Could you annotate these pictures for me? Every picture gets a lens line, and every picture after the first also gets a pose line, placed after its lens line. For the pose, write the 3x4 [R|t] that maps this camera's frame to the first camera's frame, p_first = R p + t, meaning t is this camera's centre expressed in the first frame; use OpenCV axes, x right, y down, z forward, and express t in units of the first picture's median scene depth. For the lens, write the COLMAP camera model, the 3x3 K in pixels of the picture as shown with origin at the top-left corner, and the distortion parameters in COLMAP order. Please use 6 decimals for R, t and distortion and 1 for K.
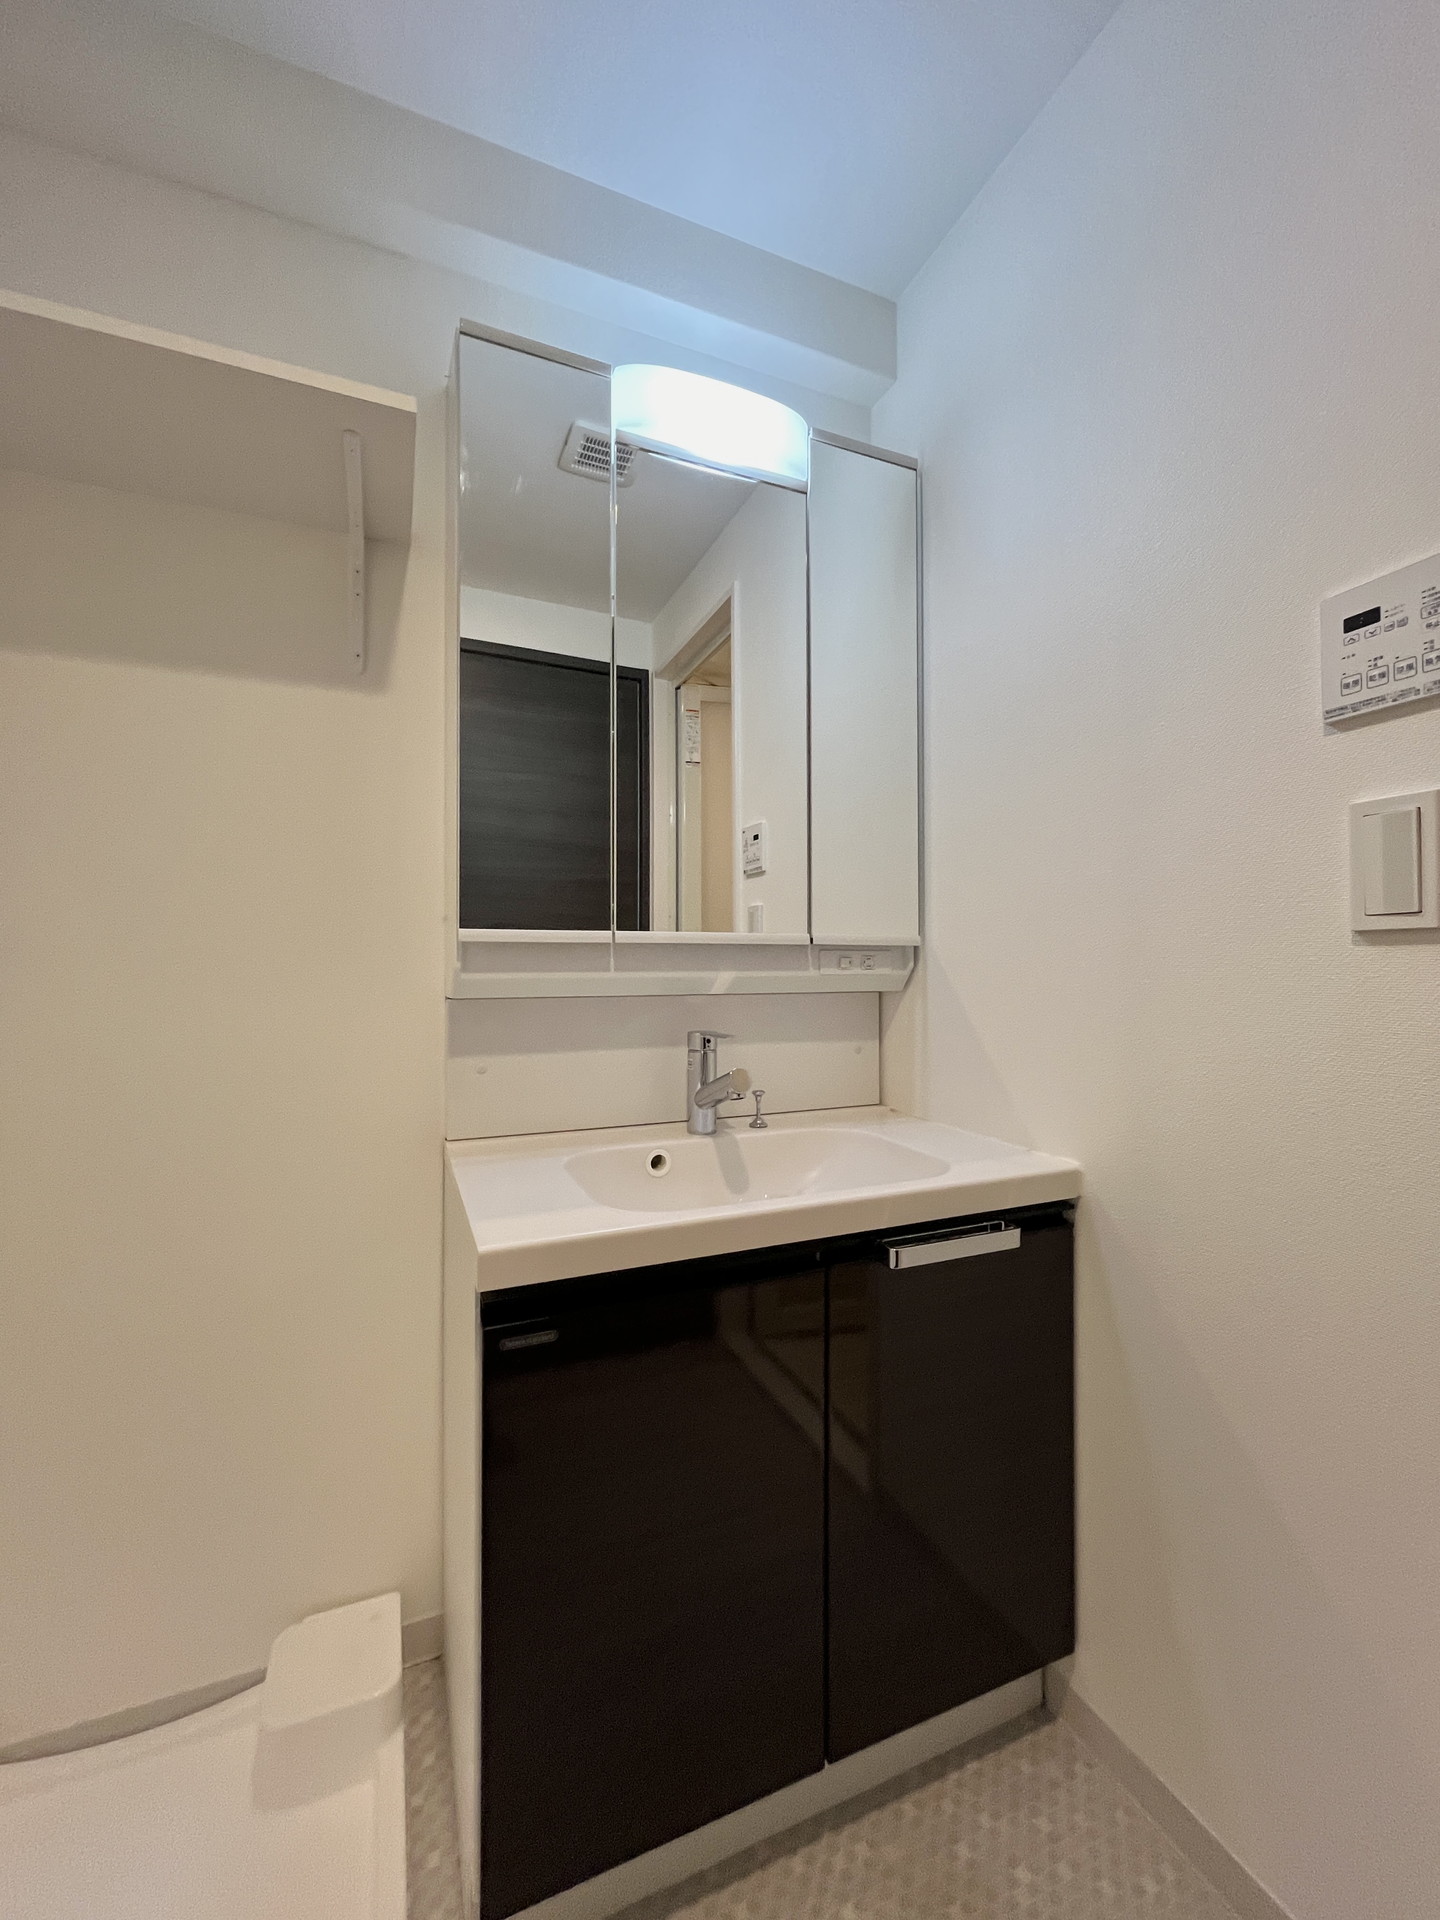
lens RADIAL K [[776.0, 0, 717.7], [0, 776.0, 959.6], [0, 0, 1]] dist [0.000379, 0.000026]
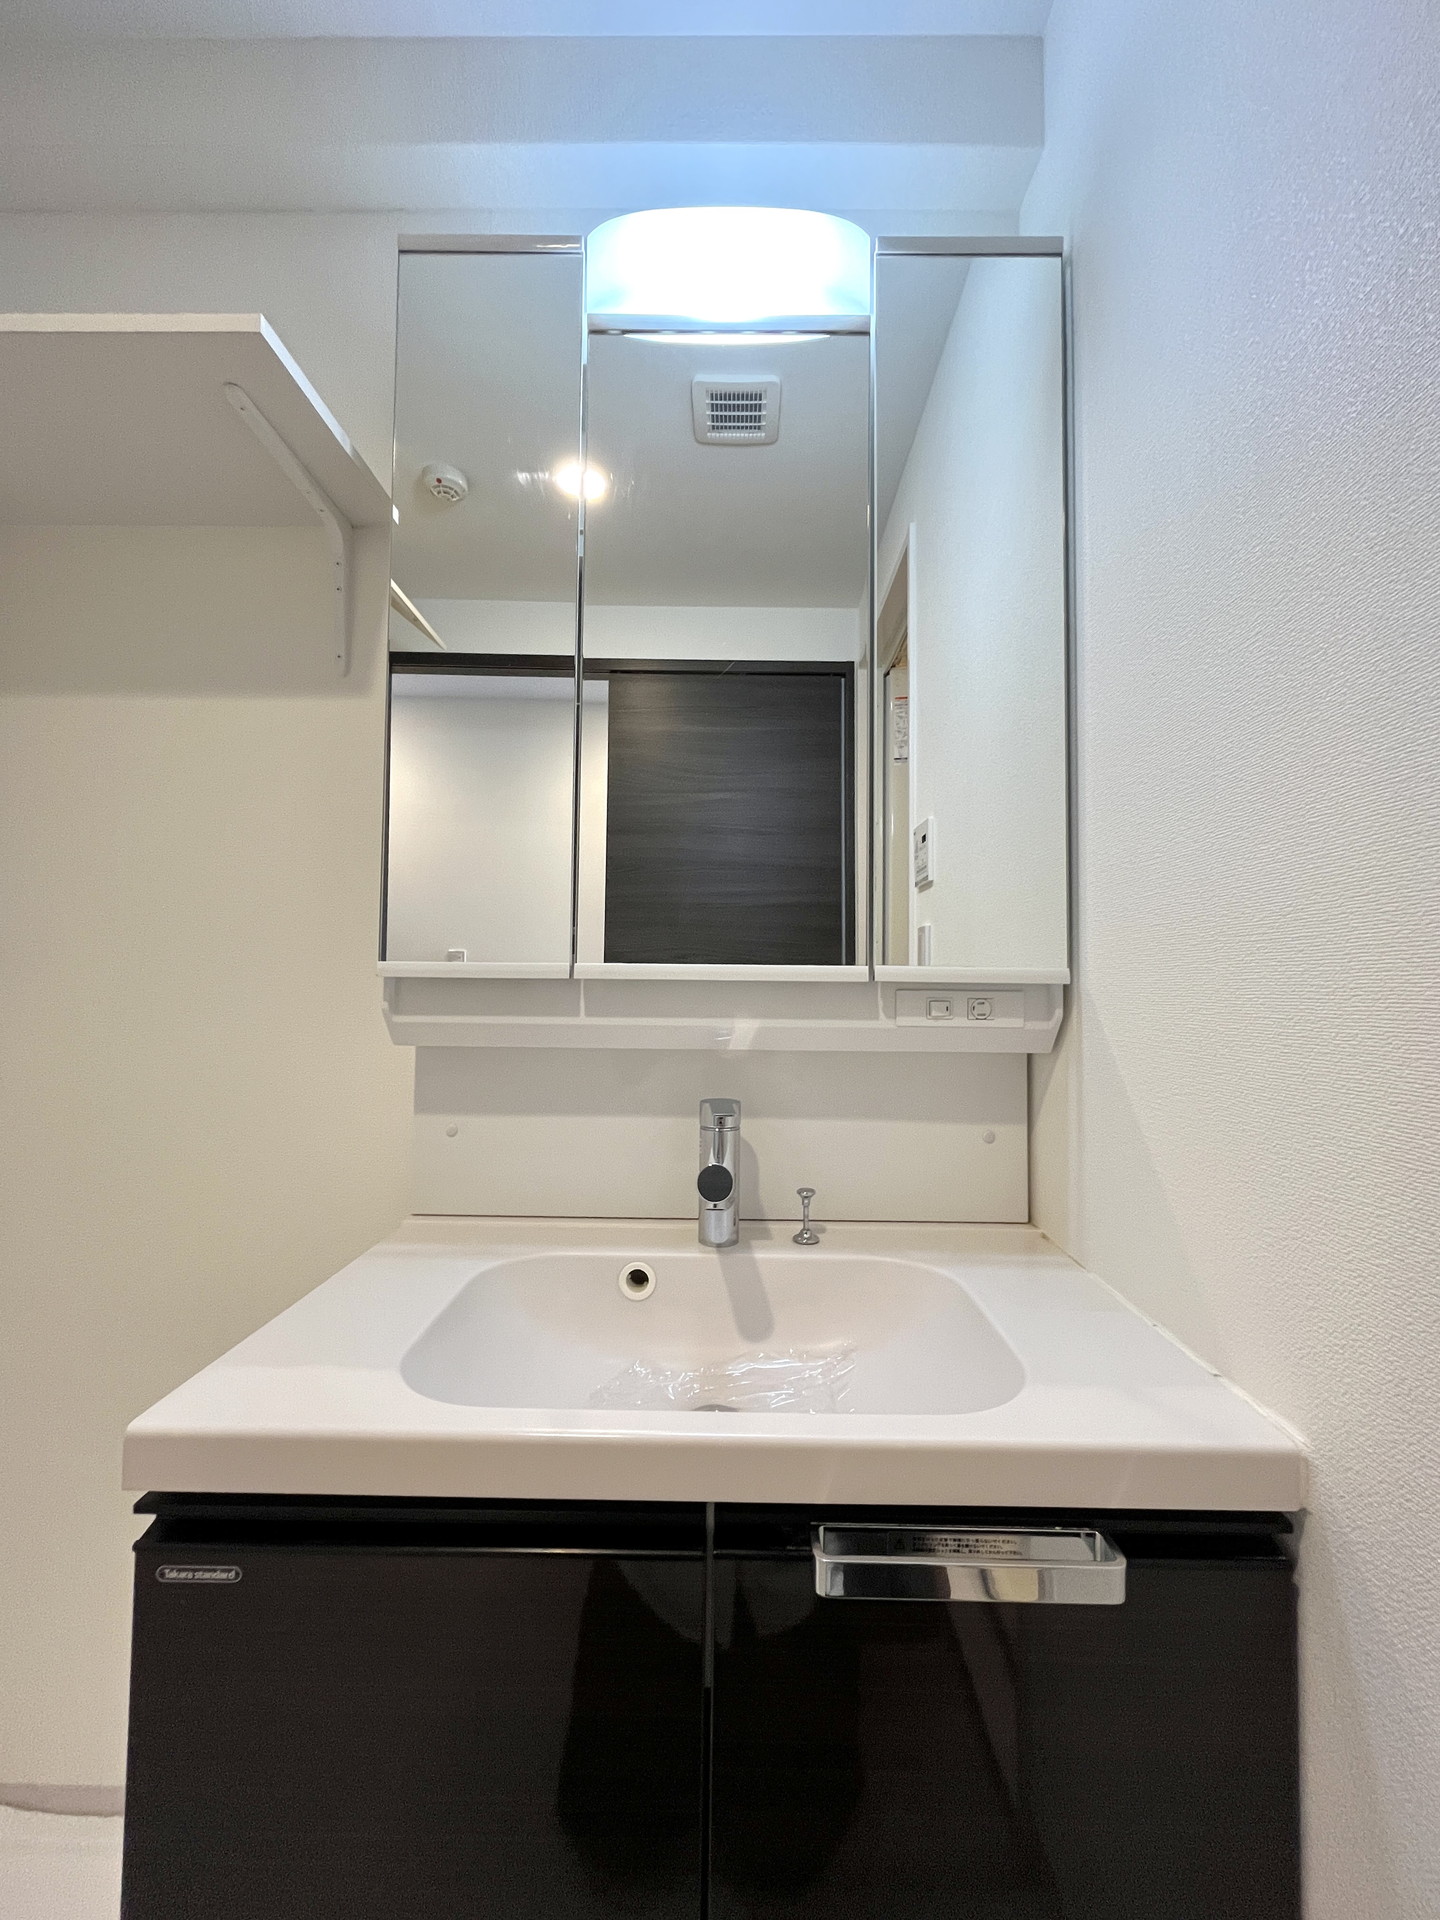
lens RADIAL K [[776.0, 0, 724.3], [0, 776.0, 958.9], [0, 0, 1]] dist [0.000379, 0.000026]
pose [[0.917081, -0.004310, -0.398678, 0.263867], [-0.009390, 0.999431, -0.032404, -0.015860], [0.398591, 0.033461, 0.916518, 0.321261]]
